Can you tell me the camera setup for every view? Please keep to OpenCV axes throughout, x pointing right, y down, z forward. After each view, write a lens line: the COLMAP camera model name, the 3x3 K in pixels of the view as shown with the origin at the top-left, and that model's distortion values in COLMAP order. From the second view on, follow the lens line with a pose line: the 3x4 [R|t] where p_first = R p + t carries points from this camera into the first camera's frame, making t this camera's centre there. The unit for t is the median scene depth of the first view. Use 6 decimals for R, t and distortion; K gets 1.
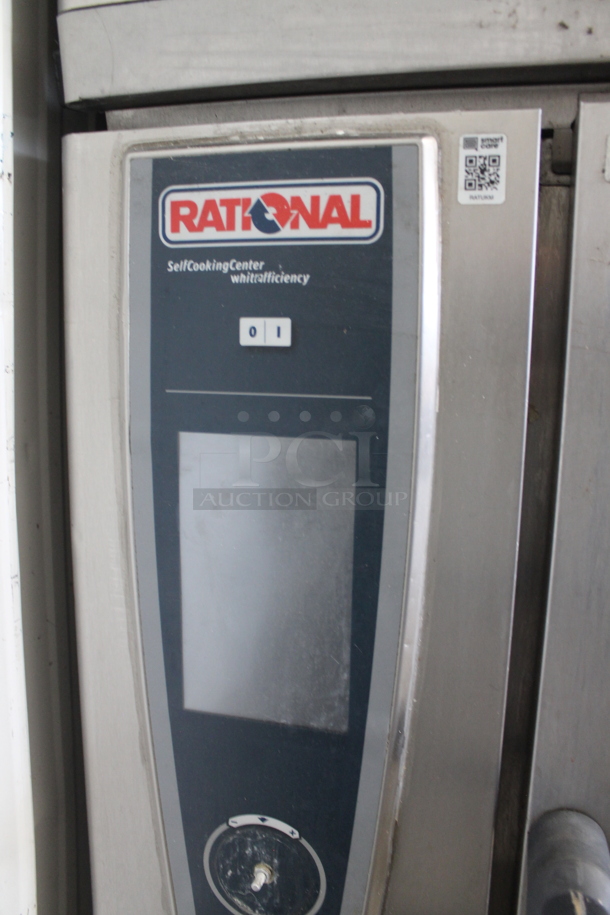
lens RADIAL K [[758.5, 0, 306.0], [0, 758.5, 454.7], [0, 0, 1]] dist [-0.133549, 0.052492]
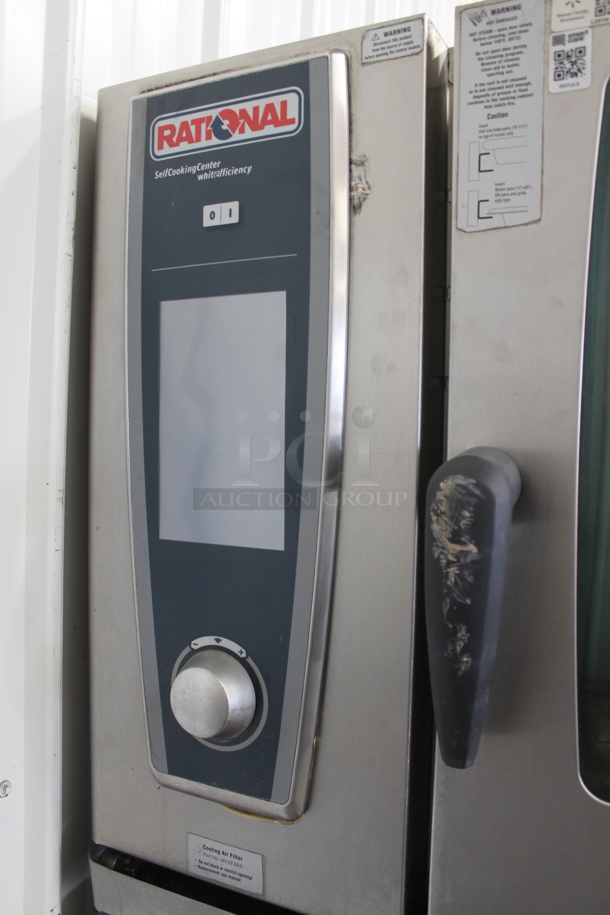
lens RADIAL K [[758.5, 0, 305.0], [0, 758.5, 449.5], [0, 0, 1]] dist [-0.133549, 0.052492]
pose [[0.979421, 0.001466, -0.201824, 0.343083], [-0.026923, 0.991986, -0.123446, 0.386413], [0.200026, 0.126340, 0.971611, -0.147917]]
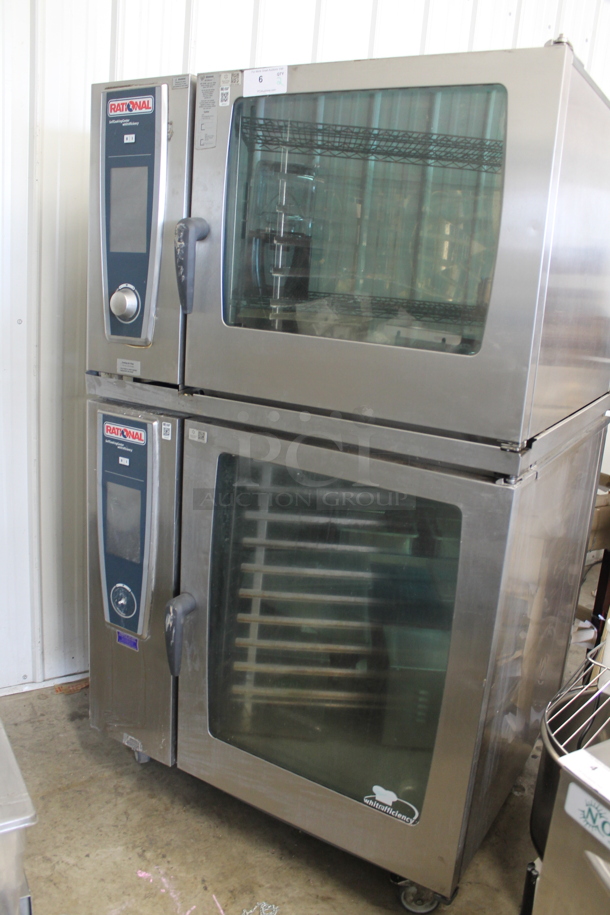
lens RADIAL K [[758.5, 0, 303.5], [0, 758.5, 463.2], [0, 0, 1]] dist [-0.133549, 0.052492]
pose [[0.961025, 0.107603, -0.254661, 1.900686], [-0.085131, 0.991567, 0.097710, 1.016803], [0.263027, -0.072222, 0.962081, -2.430535]]
